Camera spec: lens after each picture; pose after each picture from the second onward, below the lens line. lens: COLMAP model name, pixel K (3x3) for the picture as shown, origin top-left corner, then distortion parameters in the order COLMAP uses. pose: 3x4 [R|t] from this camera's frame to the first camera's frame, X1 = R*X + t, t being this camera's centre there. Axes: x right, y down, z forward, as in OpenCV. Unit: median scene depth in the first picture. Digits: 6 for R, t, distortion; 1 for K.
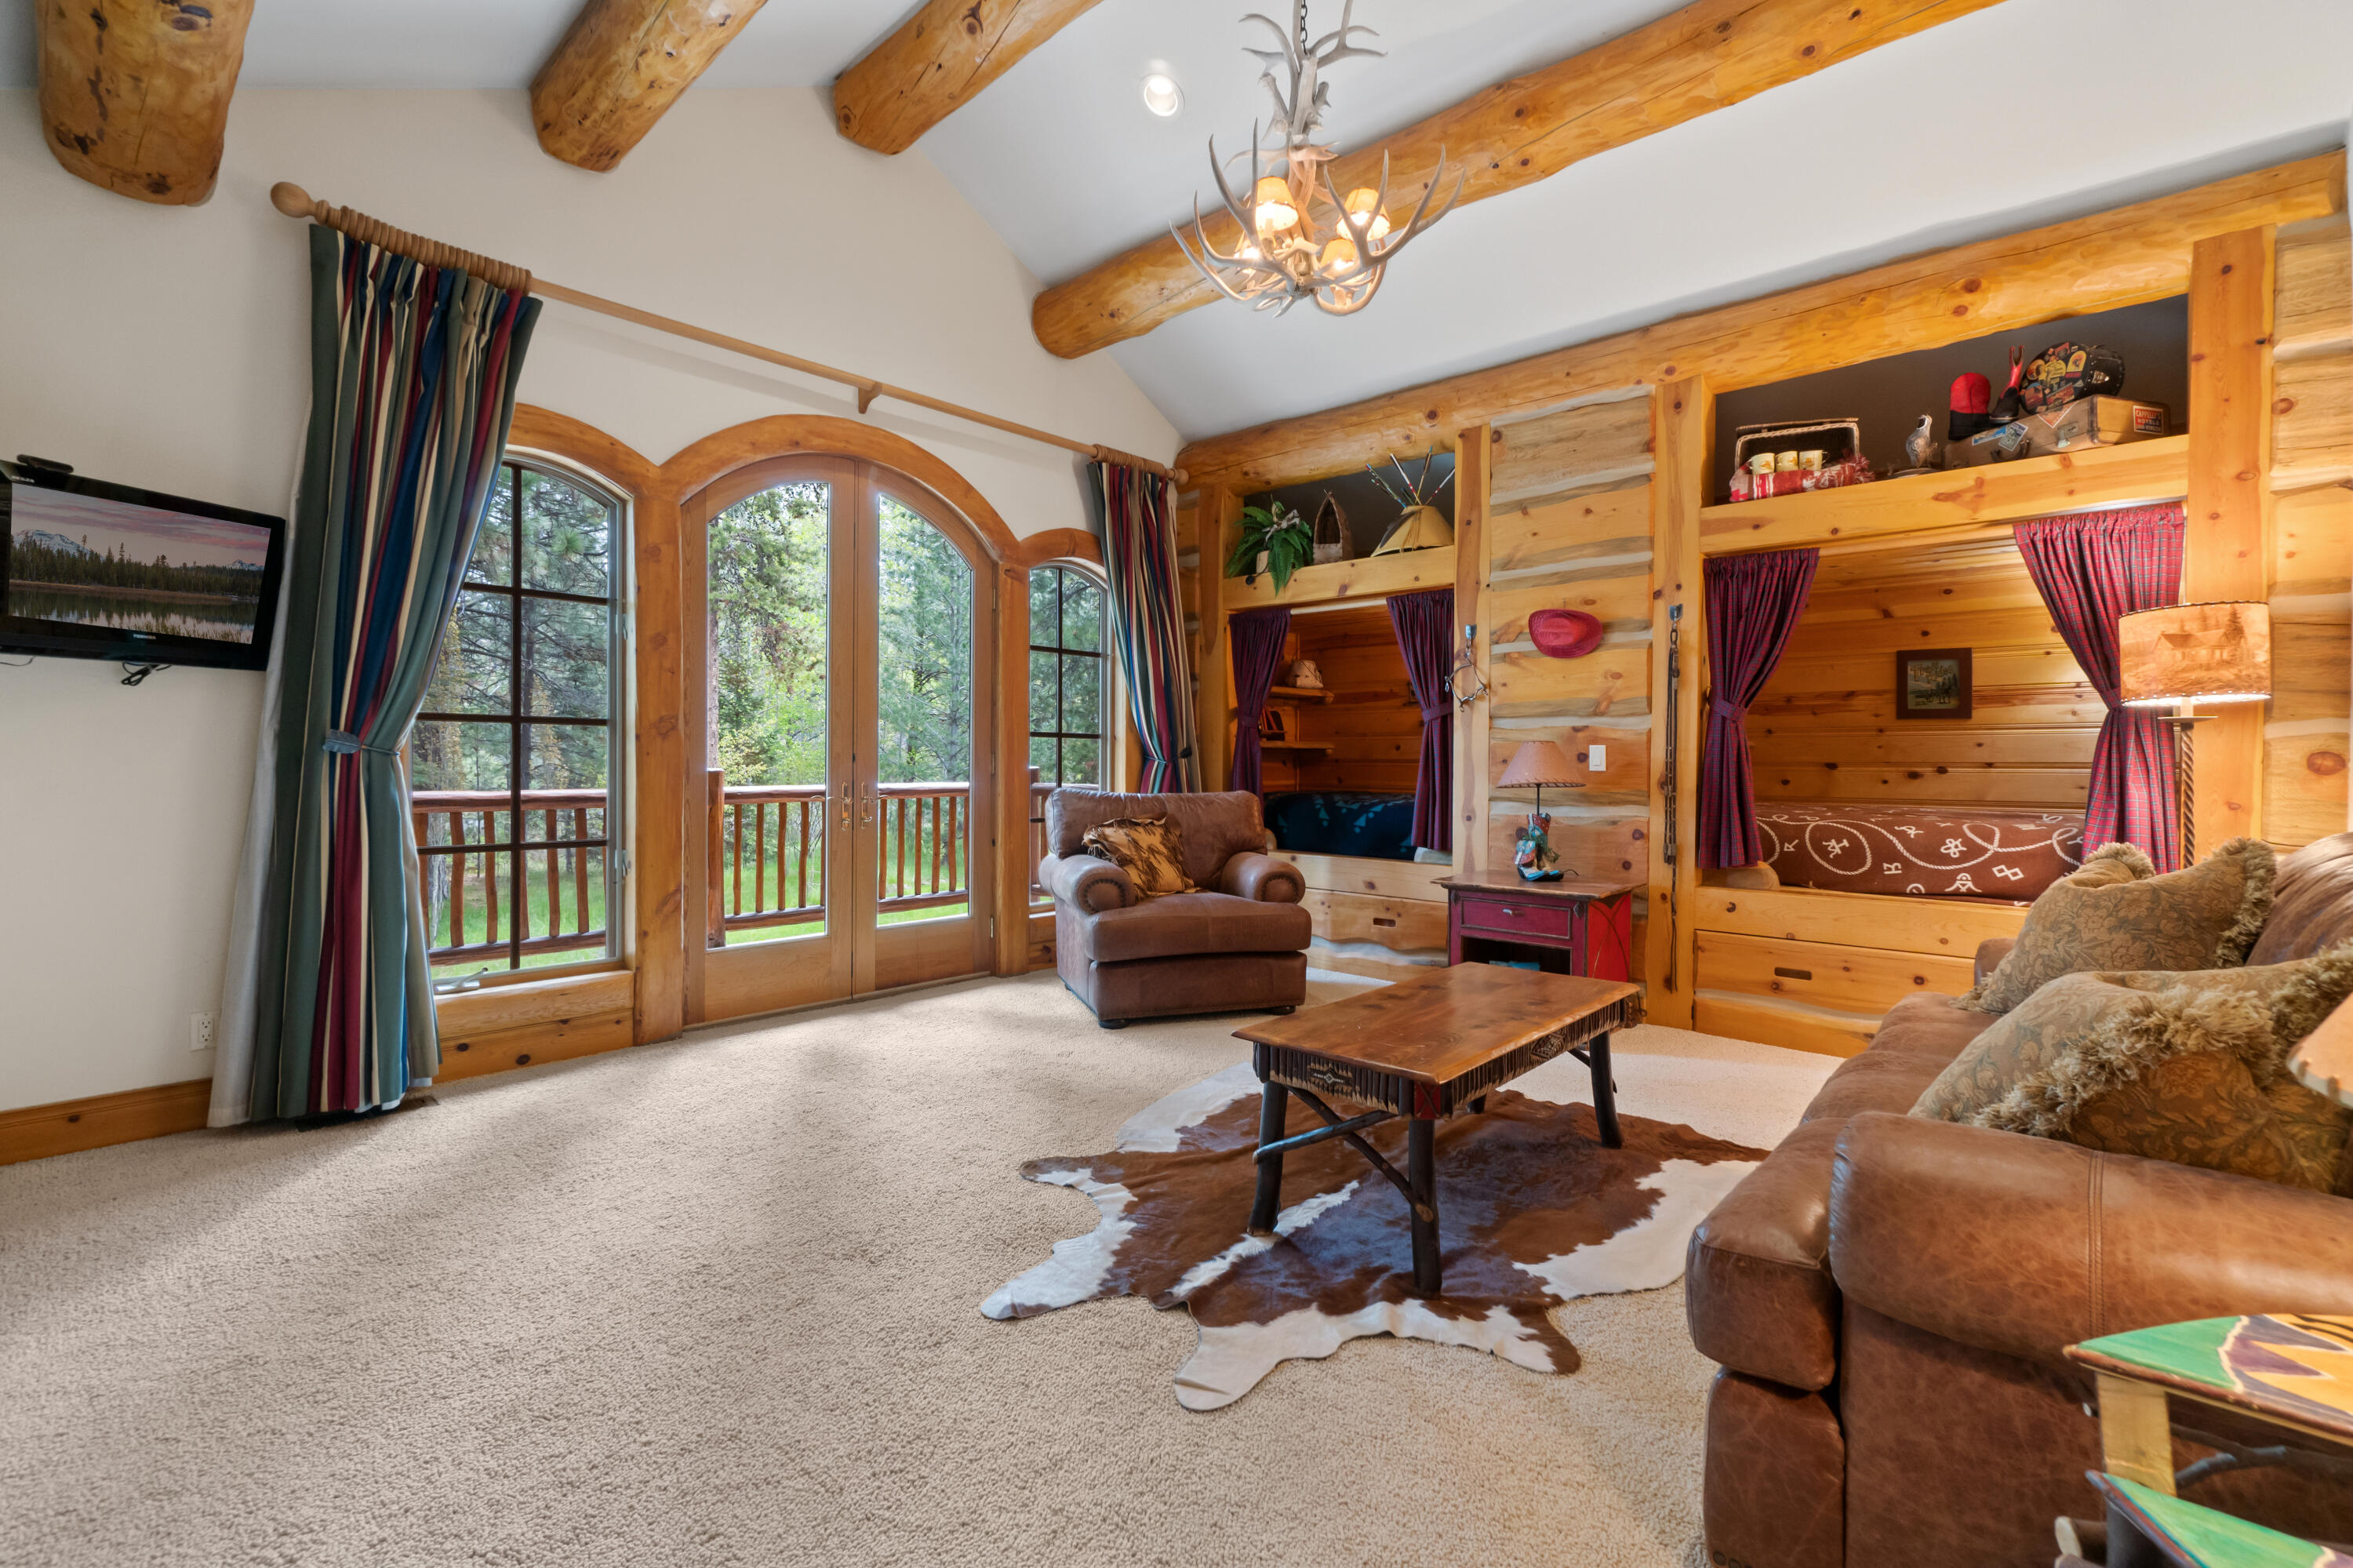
lens RADIAL K [[1018.0, 0, 1186.7], [0, 1018.0, 787.8], [0, 0, 1]] dist [-0.001749, 0.000270]
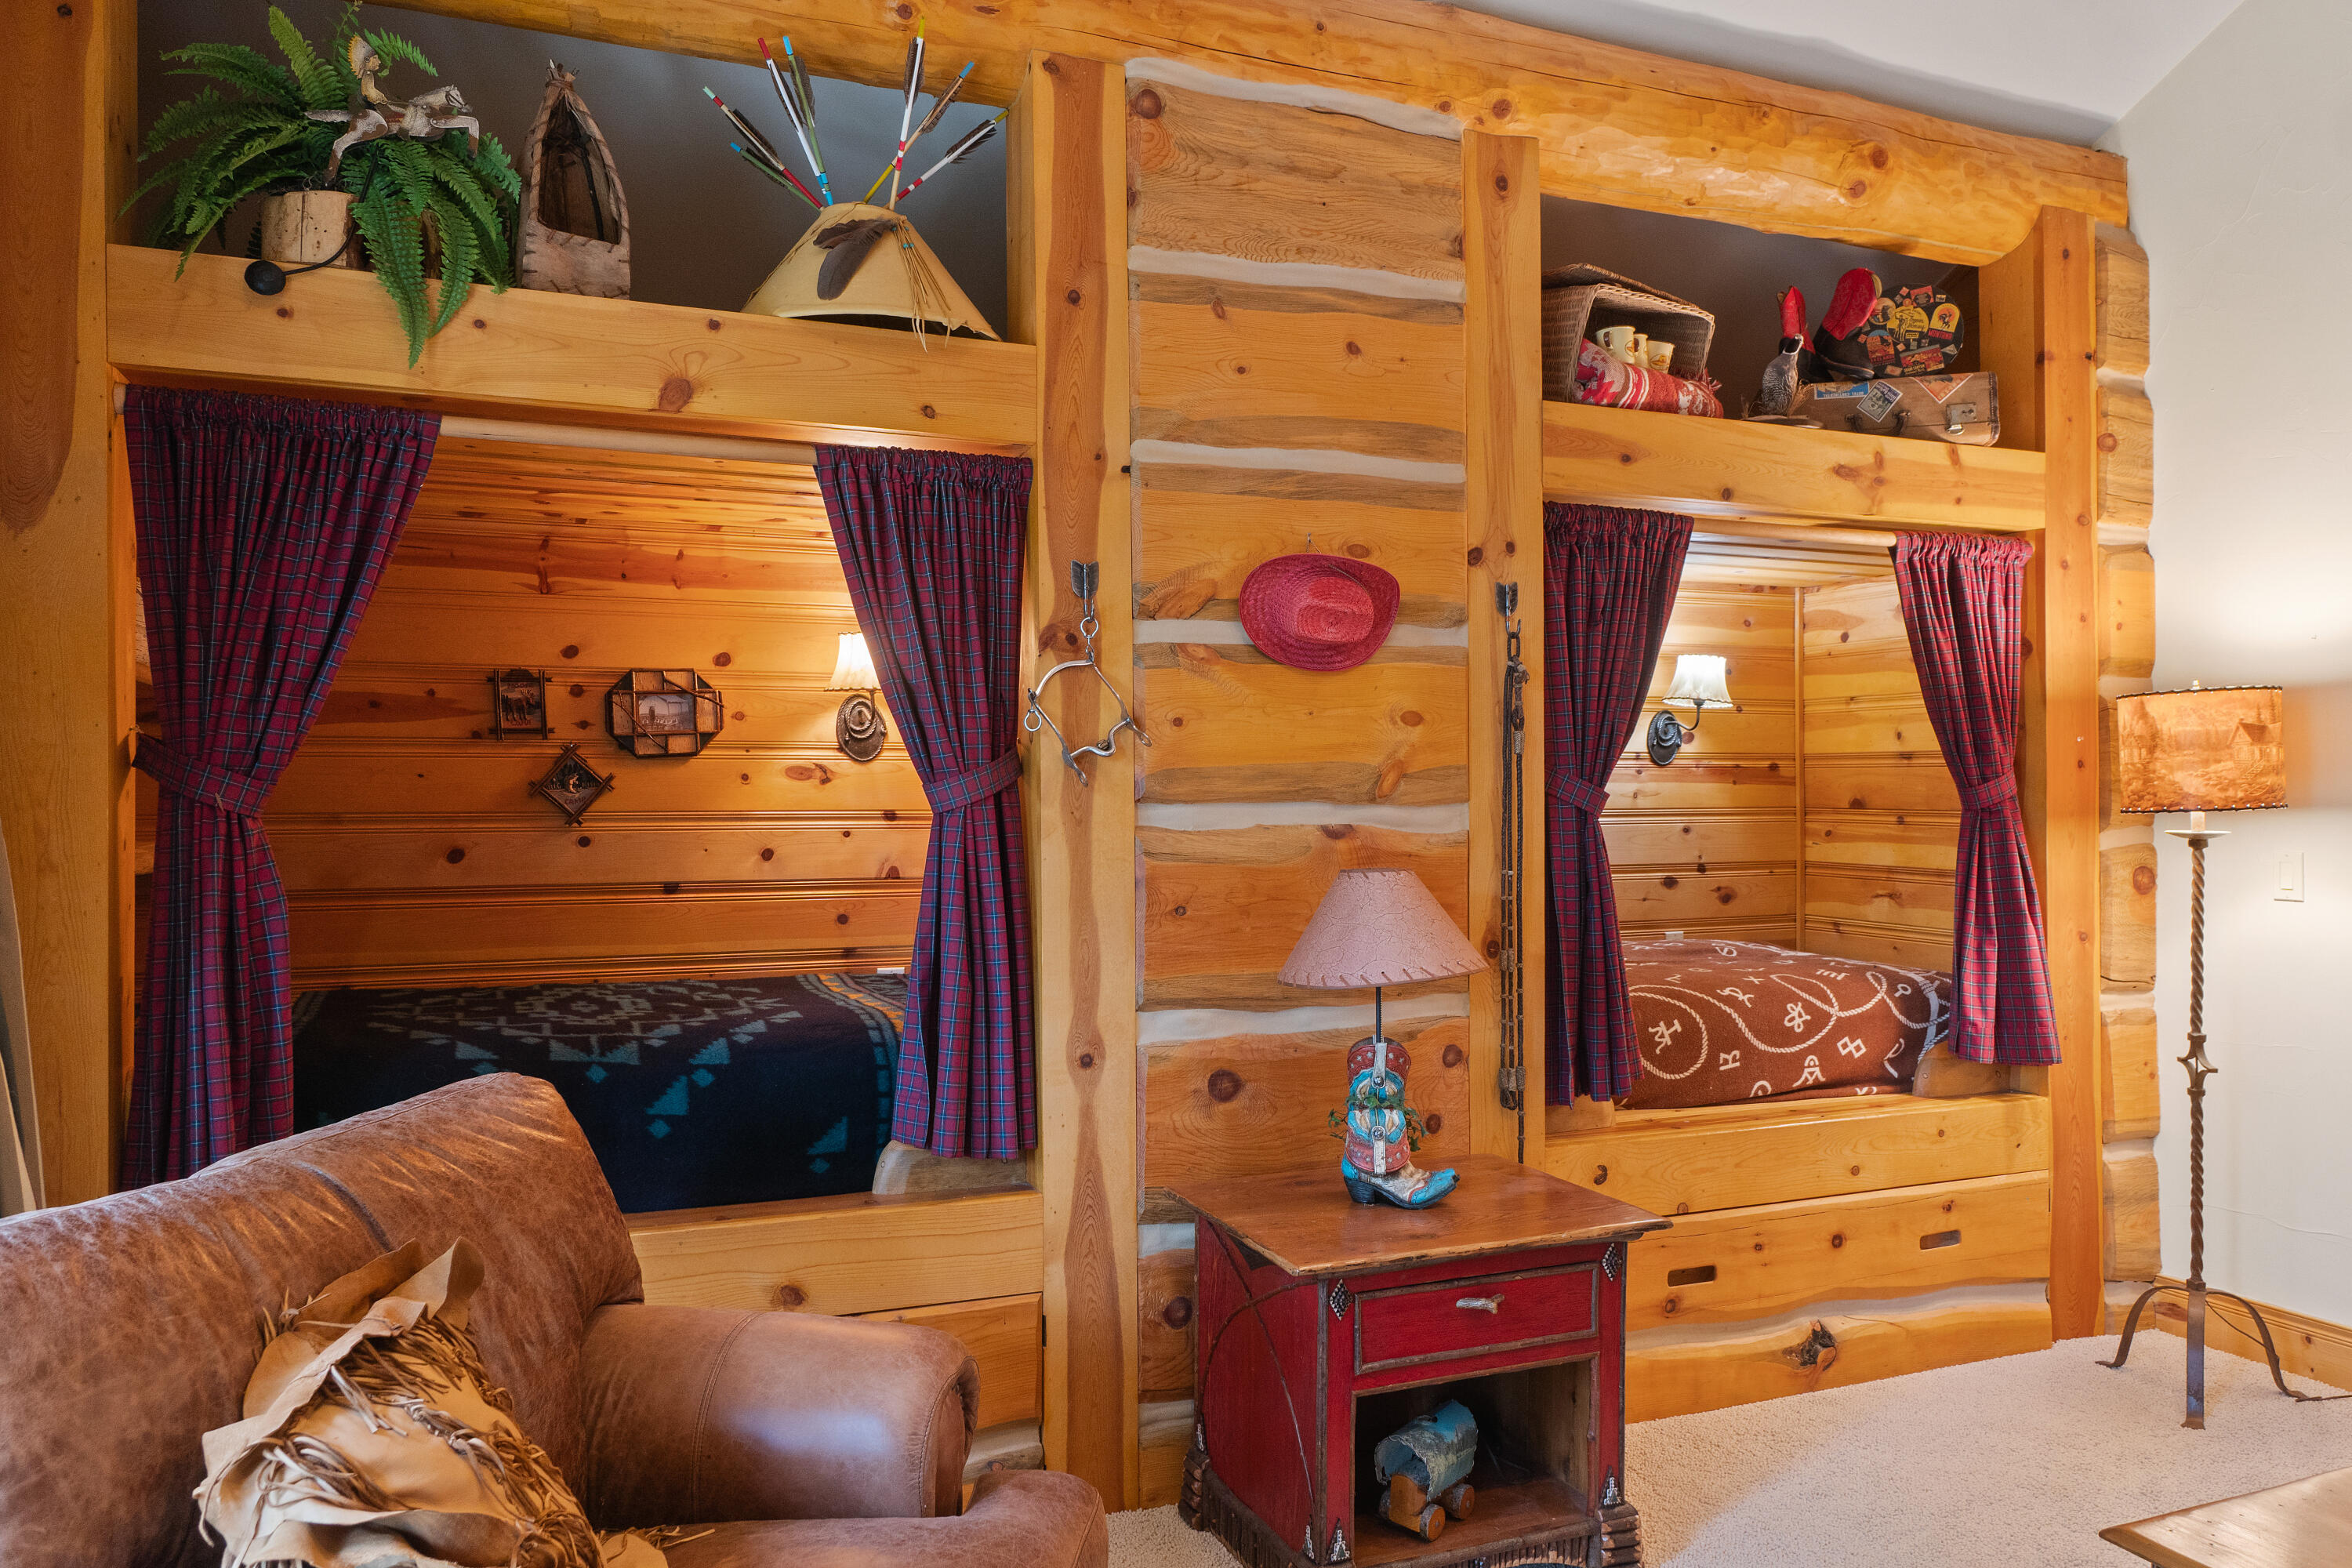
lens RADIAL K [[1645.1, 0, 1175.4], [0, 1645.1, 791.4], [0, 0, 1]] dist [-0.002228, -0.002404]
pose [[0.430132, -0.004174, 0.902756, -0.313128], [0.027556, 0.999584, -0.008508, -0.076368], [-0.902345, 0.028536, 0.430069, 0.807802]]
